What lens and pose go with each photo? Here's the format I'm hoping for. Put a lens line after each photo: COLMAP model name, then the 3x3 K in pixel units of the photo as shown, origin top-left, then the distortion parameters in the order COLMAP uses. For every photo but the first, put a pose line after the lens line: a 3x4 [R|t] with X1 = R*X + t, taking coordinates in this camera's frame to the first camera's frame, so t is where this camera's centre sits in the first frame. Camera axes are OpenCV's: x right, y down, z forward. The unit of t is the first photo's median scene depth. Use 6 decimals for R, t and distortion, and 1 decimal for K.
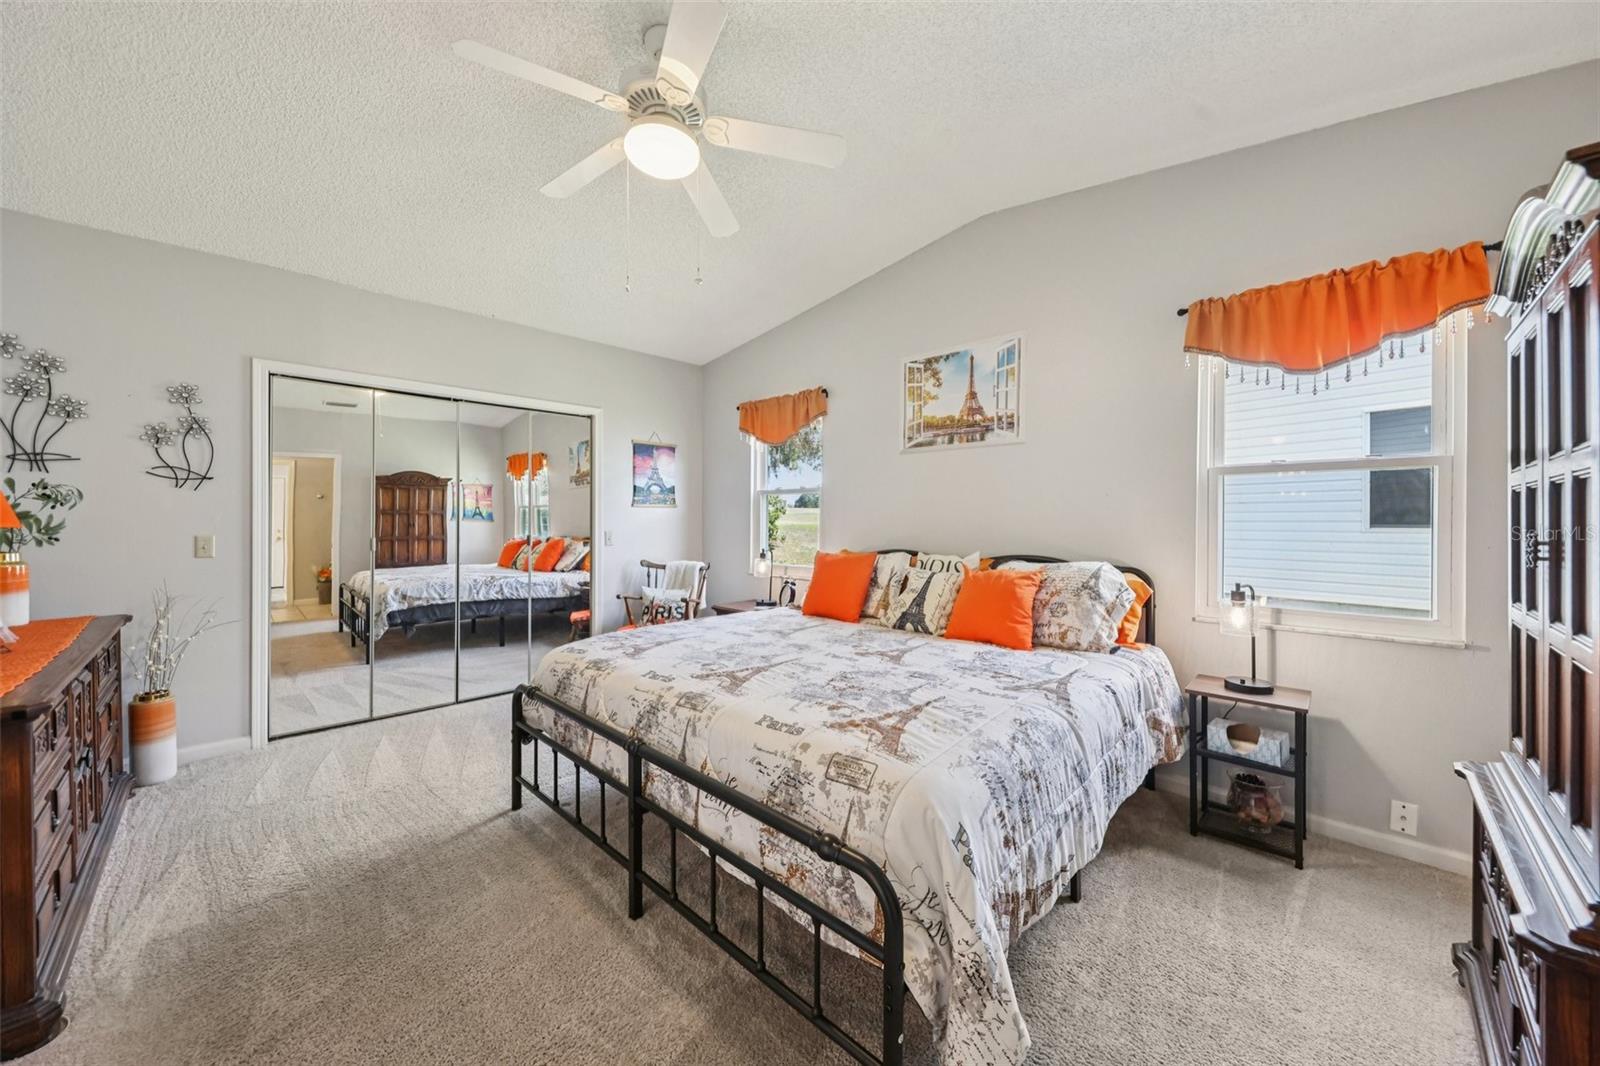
lens RADIAL K [[579.9, 0, 798.3], [0, 579.9, 534.2], [0, 0, 1]] dist [0.004837, -0.000086]
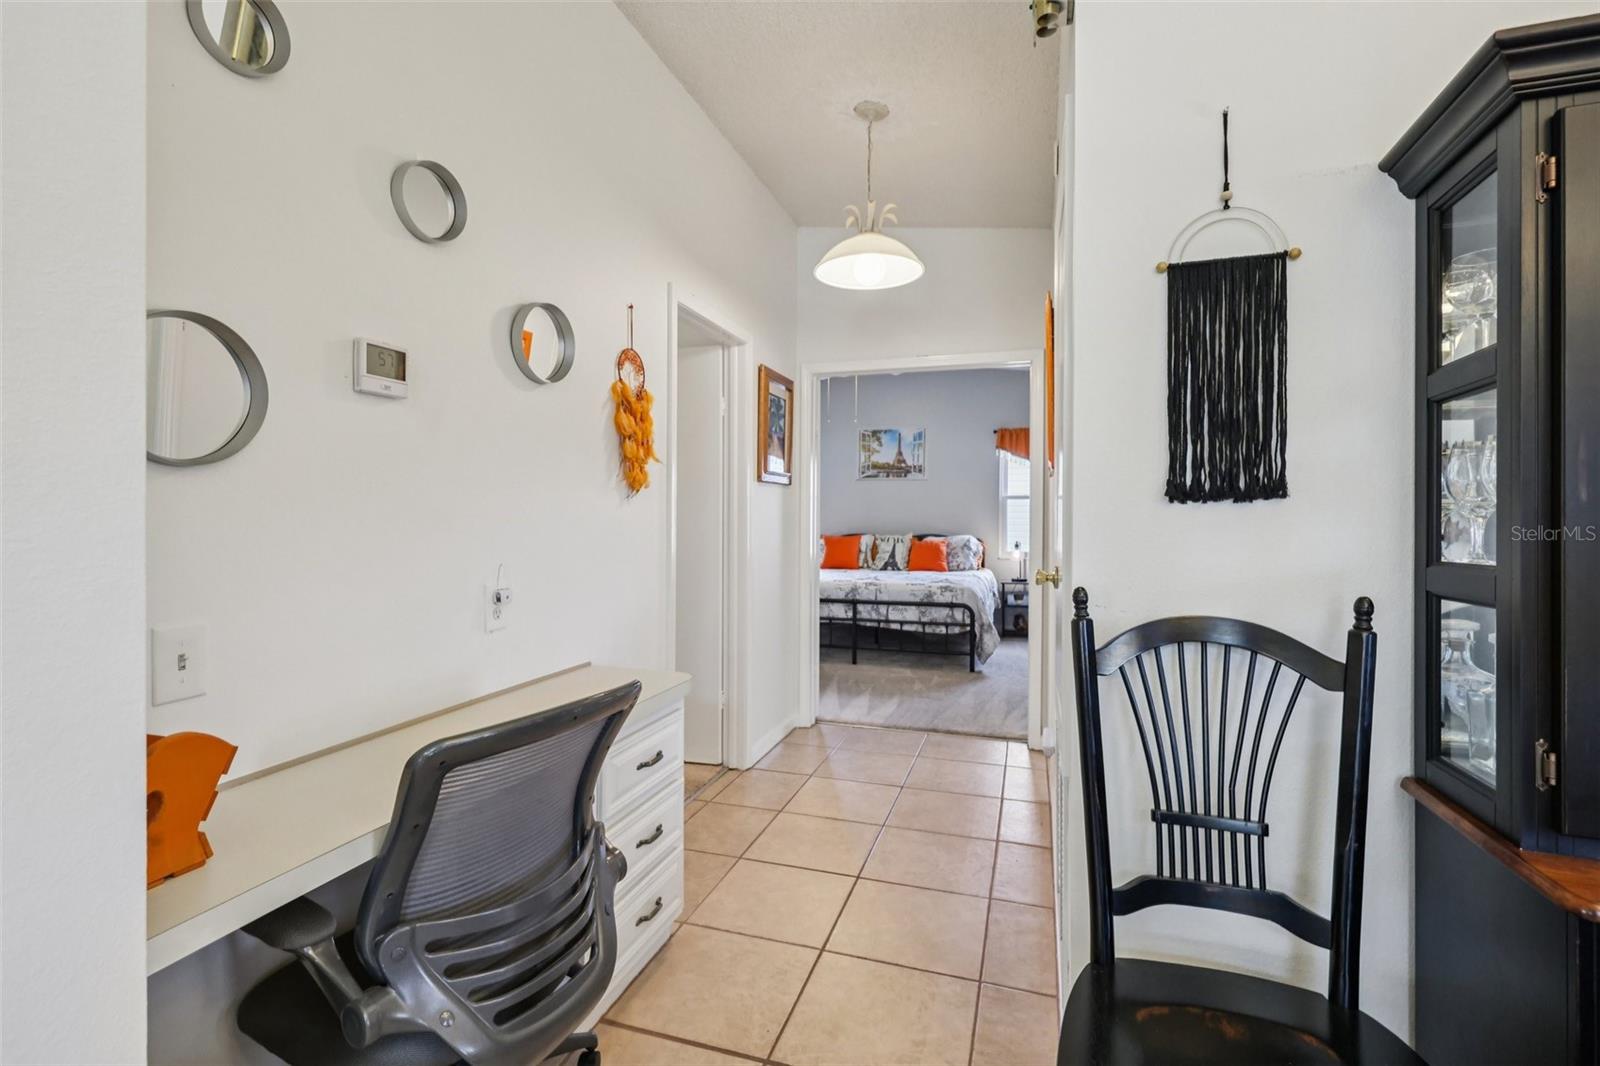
lens RADIAL K [[713.6, 0, 802.0], [0, 713.6, 543.6], [0, 0, 1]] dist [0.002961, 0.000417]
pose [[0.899546, -0.014074, 0.436600, -1.204832], [0.009307, 0.999871, 0.013055, 0.033397], [-0.436727, -0.007680, 0.899561, -1.168503]]
